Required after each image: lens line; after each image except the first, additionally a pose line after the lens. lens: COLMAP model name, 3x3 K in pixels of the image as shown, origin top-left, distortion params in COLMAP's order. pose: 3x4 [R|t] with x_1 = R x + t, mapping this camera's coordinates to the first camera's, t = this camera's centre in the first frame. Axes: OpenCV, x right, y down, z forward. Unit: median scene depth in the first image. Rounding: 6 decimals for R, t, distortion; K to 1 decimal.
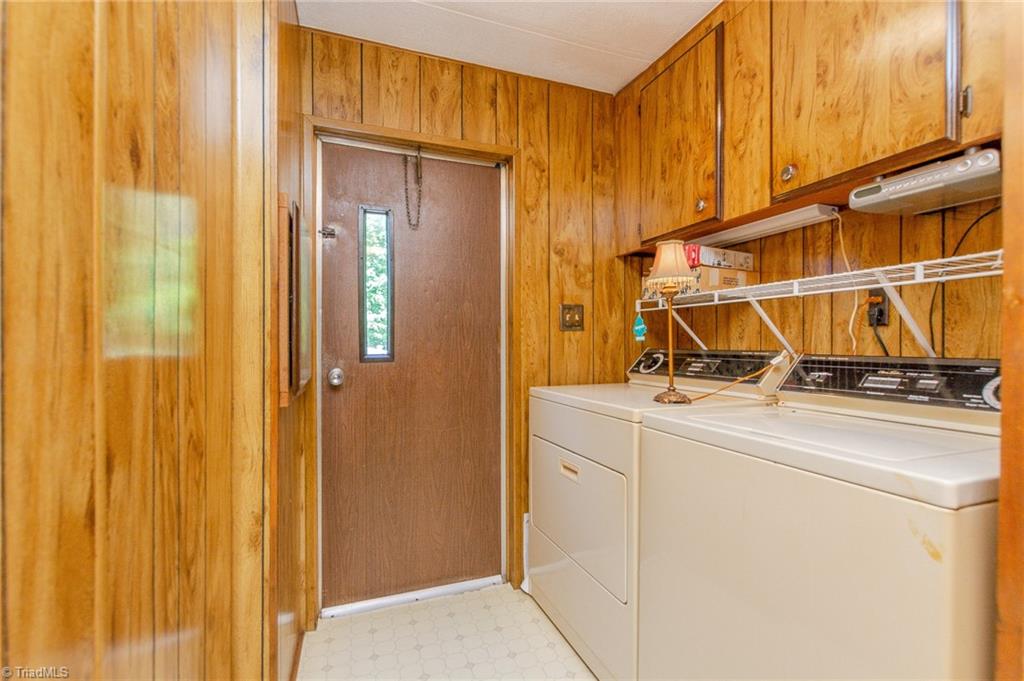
lens RADIAL K [[450.8, 0, 513.8], [0, 450.8, 342.1], [0, 0, 1]] dist [0.000994, 0.000410]
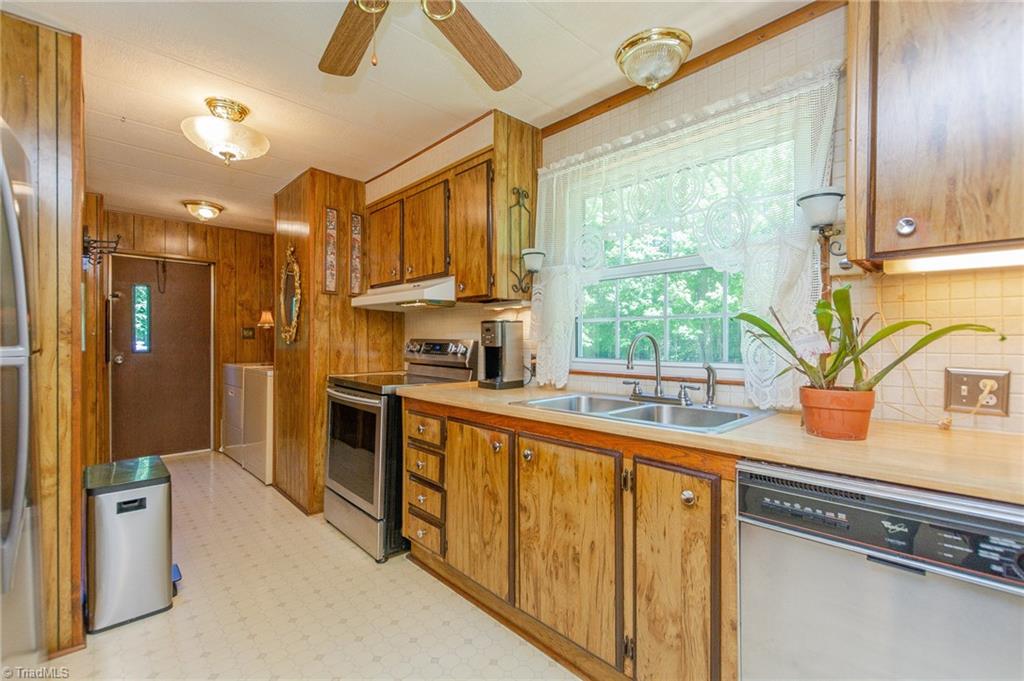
lens RADIAL K [[450.8, 0, 511.3], [0, 450.8, 343.5], [0, 0, 1]] dist [0.000994, 0.000410]
pose [[0.919308, 0.006071, 0.393492, 0.472698], [-0.010549, 0.999902, 0.009220, -0.039846], [-0.393398, -0.012627, 0.919282, -1.674381]]
